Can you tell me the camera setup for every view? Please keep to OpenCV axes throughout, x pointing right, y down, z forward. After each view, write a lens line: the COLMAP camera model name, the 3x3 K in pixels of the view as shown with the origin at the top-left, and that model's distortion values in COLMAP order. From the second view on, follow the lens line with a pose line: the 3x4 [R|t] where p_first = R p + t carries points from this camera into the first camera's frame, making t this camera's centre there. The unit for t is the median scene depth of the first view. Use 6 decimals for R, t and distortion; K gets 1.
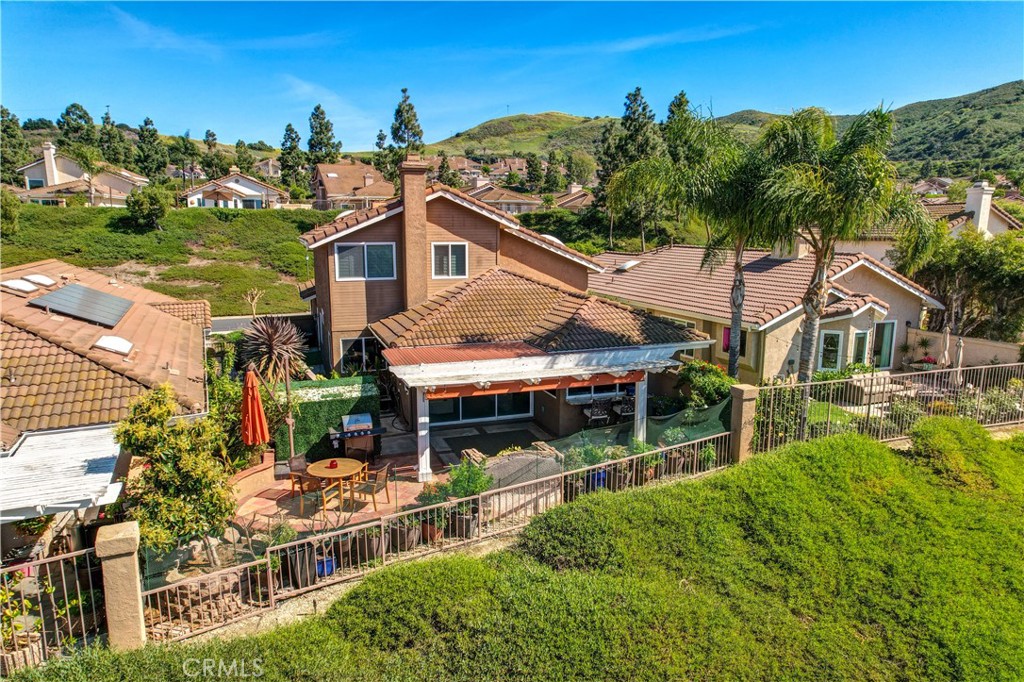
lens RADIAL K [[654.5, 0, 515.7], [0, 654.5, 355.4], [0, 0, 1]] dist [-0.079810, 0.072327]
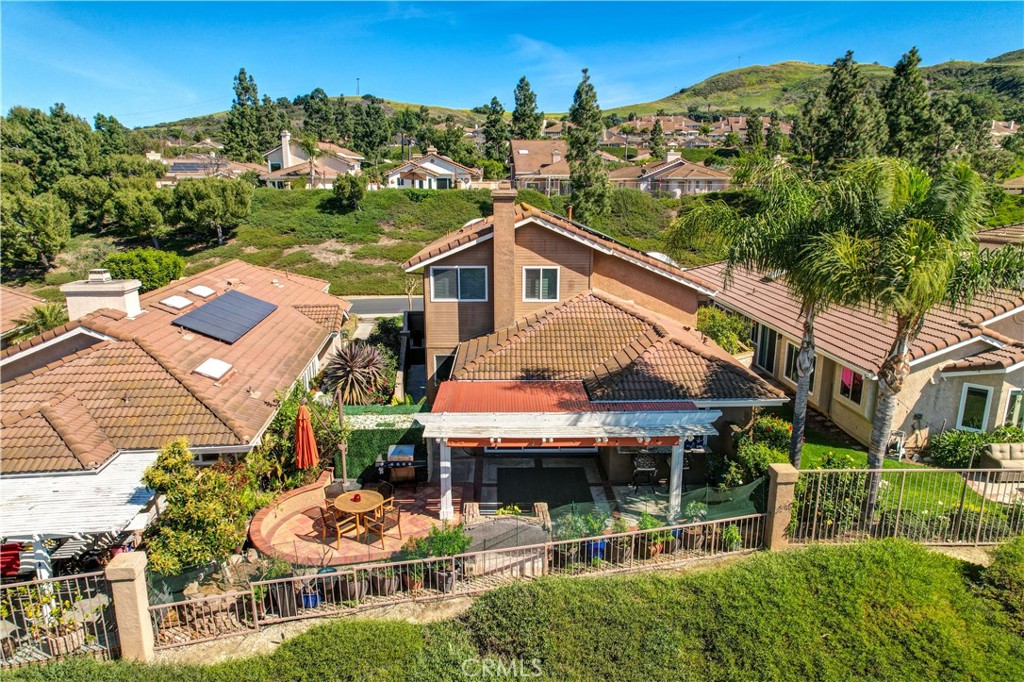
lens RADIAL K [[654.5, 0, 515.7], [0, 654.5, 355.4], [0, 0, 1]] dist [-0.079810, 0.072327]
pose [[0.946577, 0.078663, -0.312737, 0.193815], [-0.059424, 0.995733, 0.070595, -0.108207], [0.316956, -0.048239, 0.947213, 0.023907]]
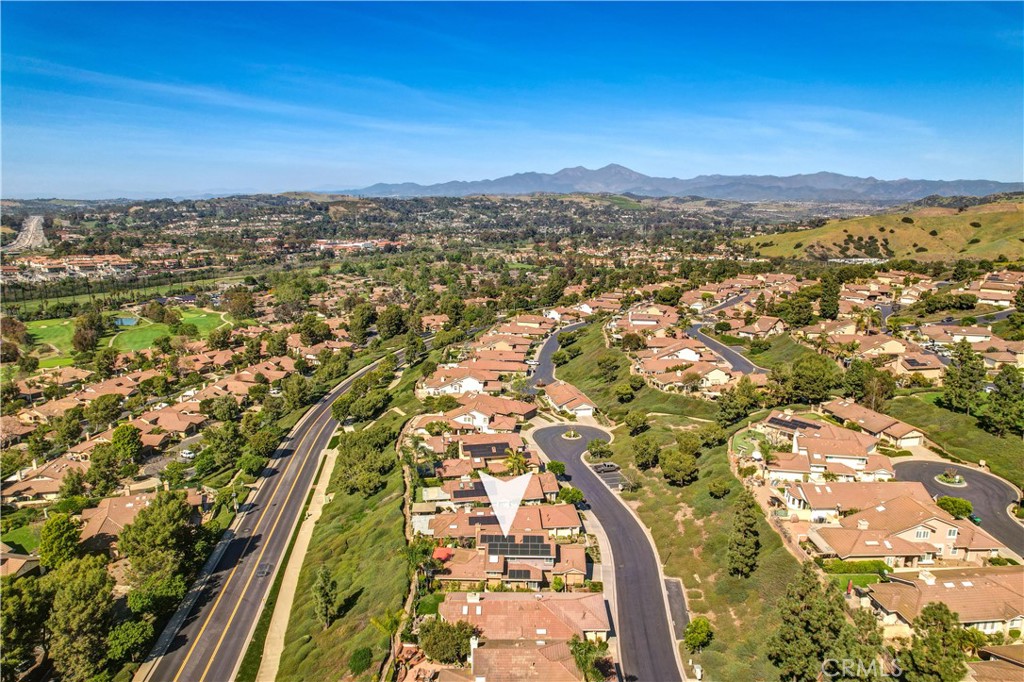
lens RADIAL K [[654.5, 0, 515.7], [0, 654.5, 355.4], [0, 0, 1]] dist [-0.079810, 0.072327]
pose [[-0.368596, 0.211148, -0.905292, 3.920067], [-0.174689, 0.940778, 0.290551, -2.969696], [0.913028, 0.265241, -0.309882, 2.424549]]
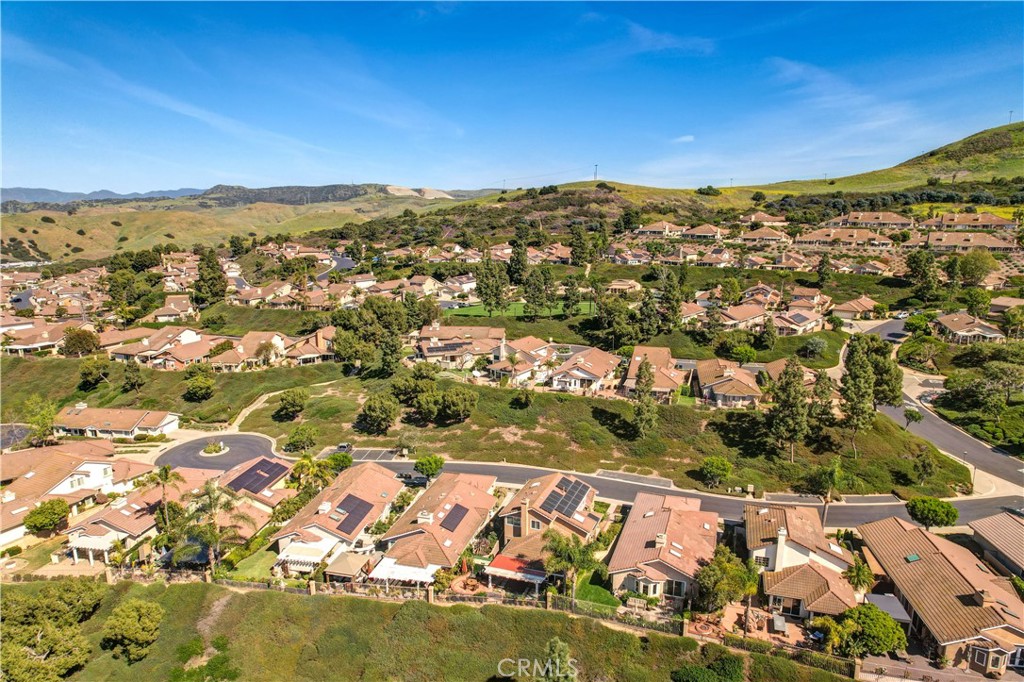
lens RADIAL K [[654.5, 0, 515.7], [0, 654.5, 355.4], [0, 0, 1]] dist [-0.079810, 0.072327]
pose [[0.766905, 0.136452, -0.627086, 1.976405], [-0.123700, 0.990241, 0.064192, -1.316331], [0.629726, 0.028341, 0.776301, -1.906889]]
